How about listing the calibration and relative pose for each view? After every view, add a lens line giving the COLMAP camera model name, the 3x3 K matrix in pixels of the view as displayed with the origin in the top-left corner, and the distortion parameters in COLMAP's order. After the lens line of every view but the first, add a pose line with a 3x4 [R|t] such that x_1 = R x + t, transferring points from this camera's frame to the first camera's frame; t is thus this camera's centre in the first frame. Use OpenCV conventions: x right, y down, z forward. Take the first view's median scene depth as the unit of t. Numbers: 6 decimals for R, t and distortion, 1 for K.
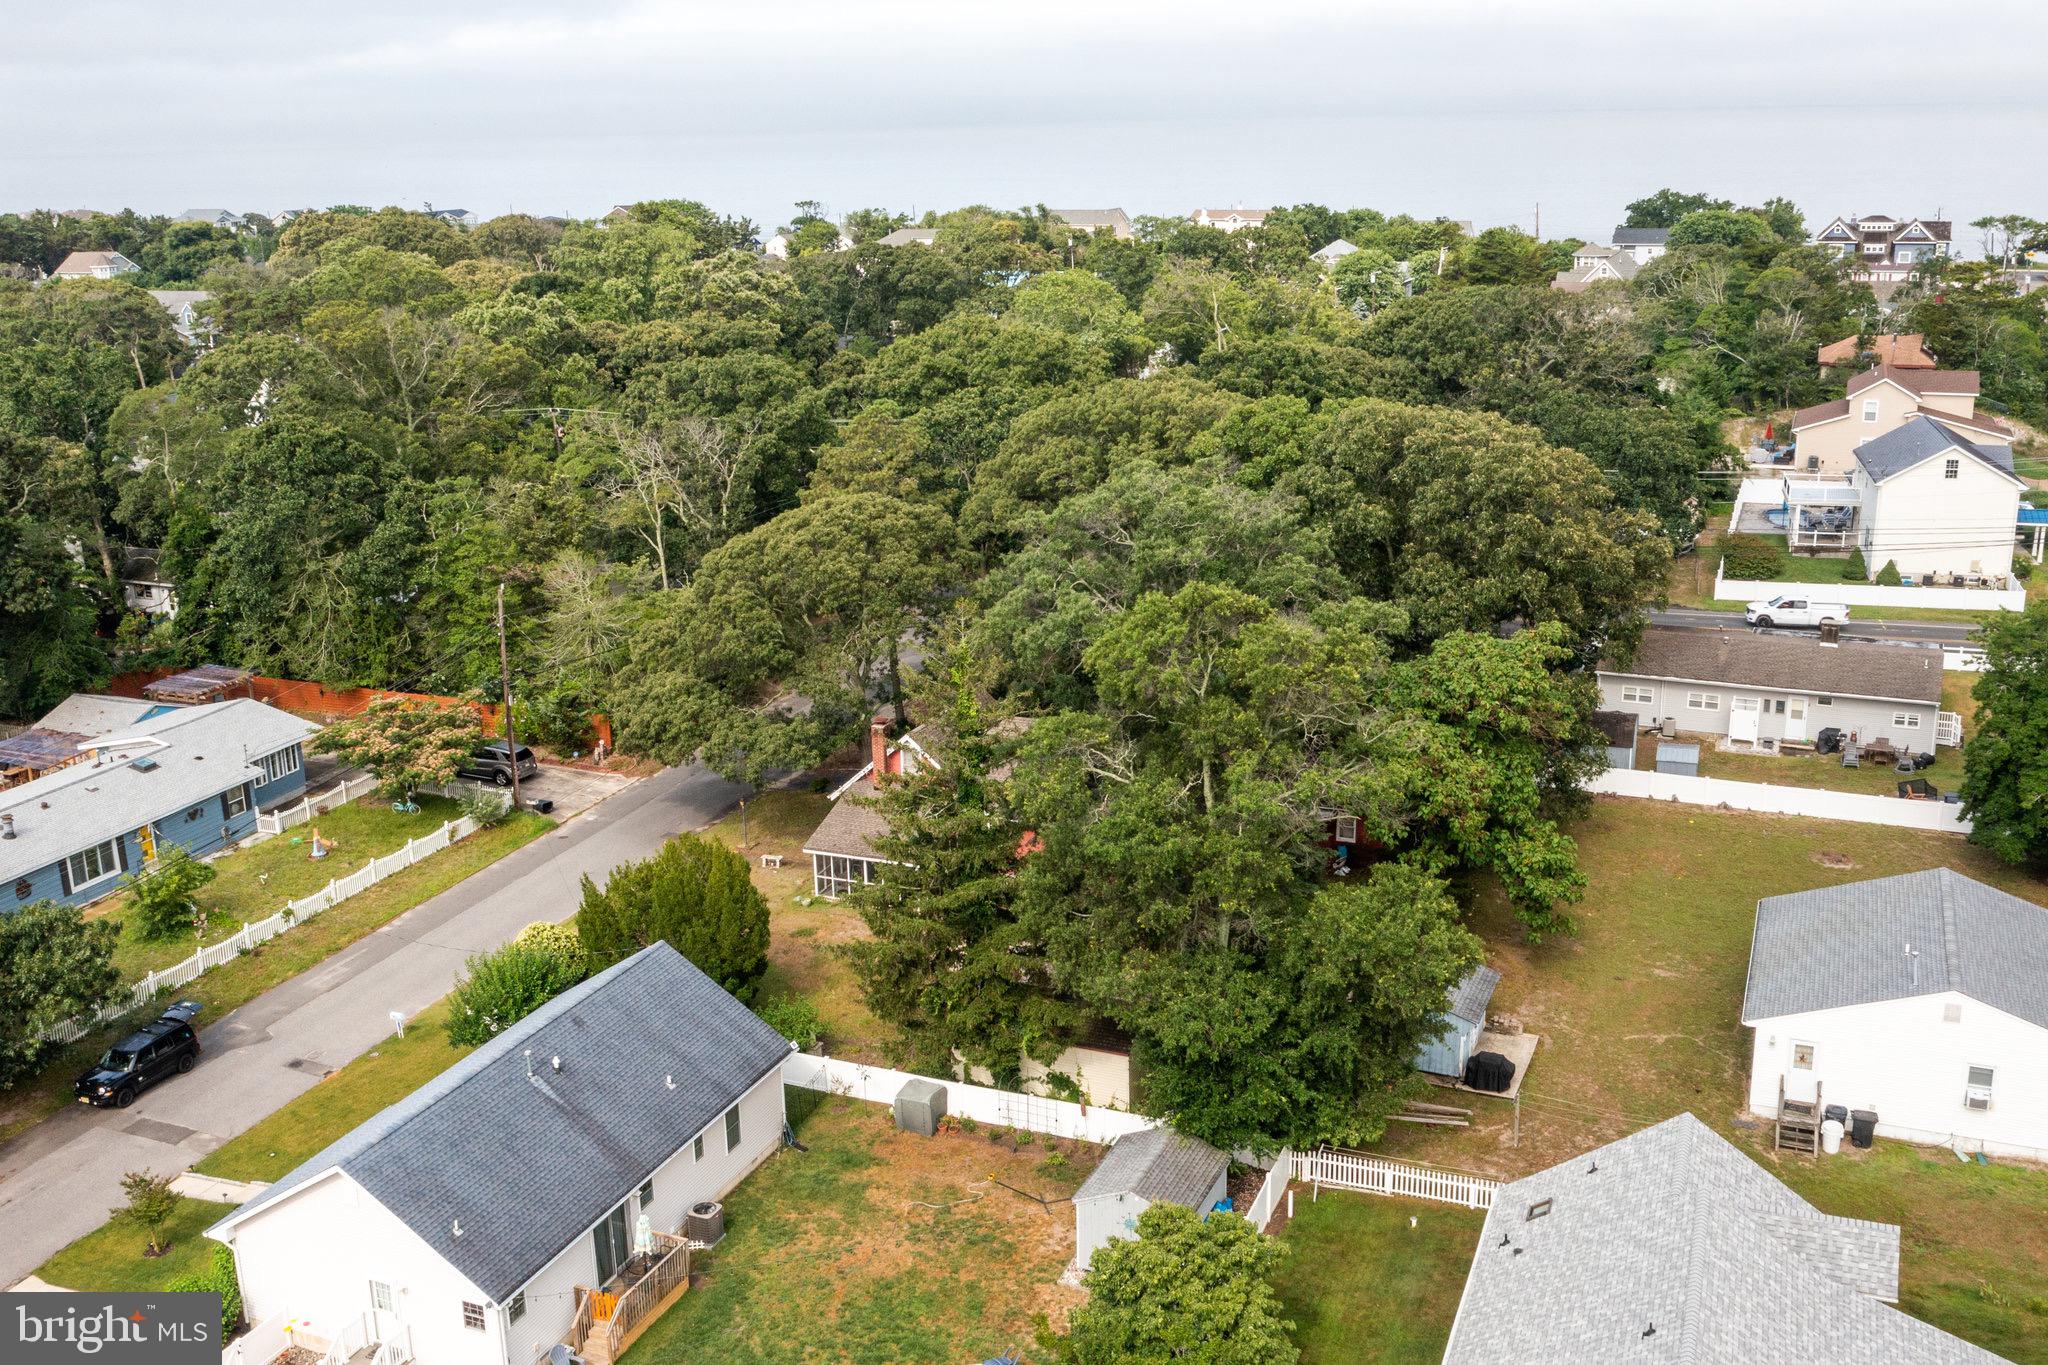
lens RADIAL K [[1945.8, 0, 1024.0], [0, 1945.8, 682.5], [0, 0, 1]] dist [-0.005607, -0.003194]
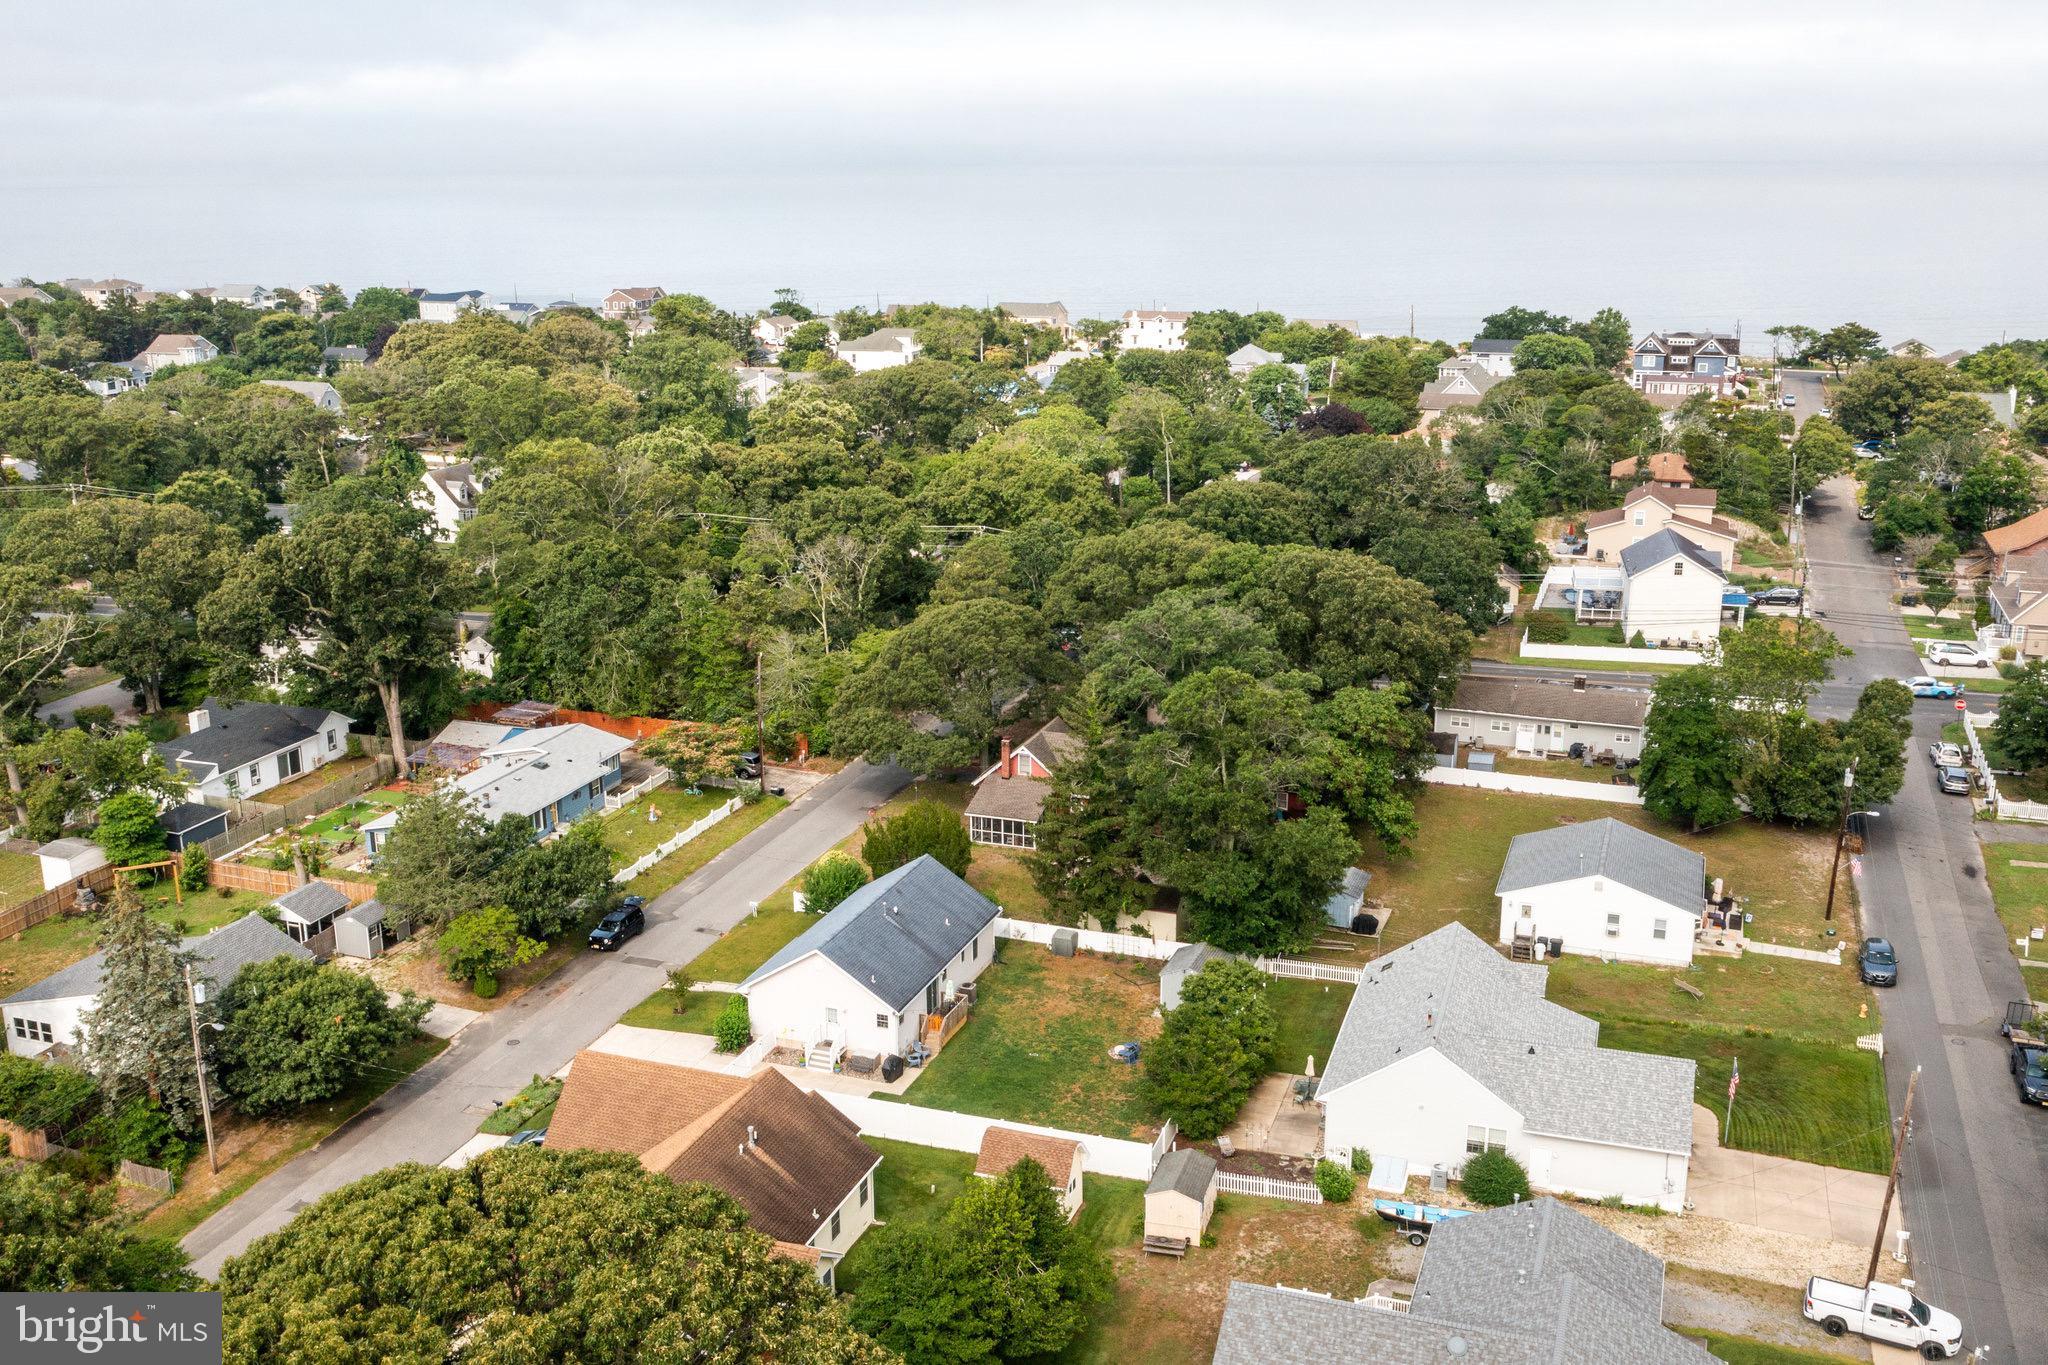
lens RADIAL K [[1945.8, 0, 1024.0], [0, 1945.8, 682.5], [0, 0, 1]] dist [-0.005607, -0.003194]
pose [[0.998430, 0.002463, 0.055954, -0.141391], [-0.001802, 0.999928, -0.011873, -0.007230], [-0.055979, 0.011753, 0.998363, -0.622936]]
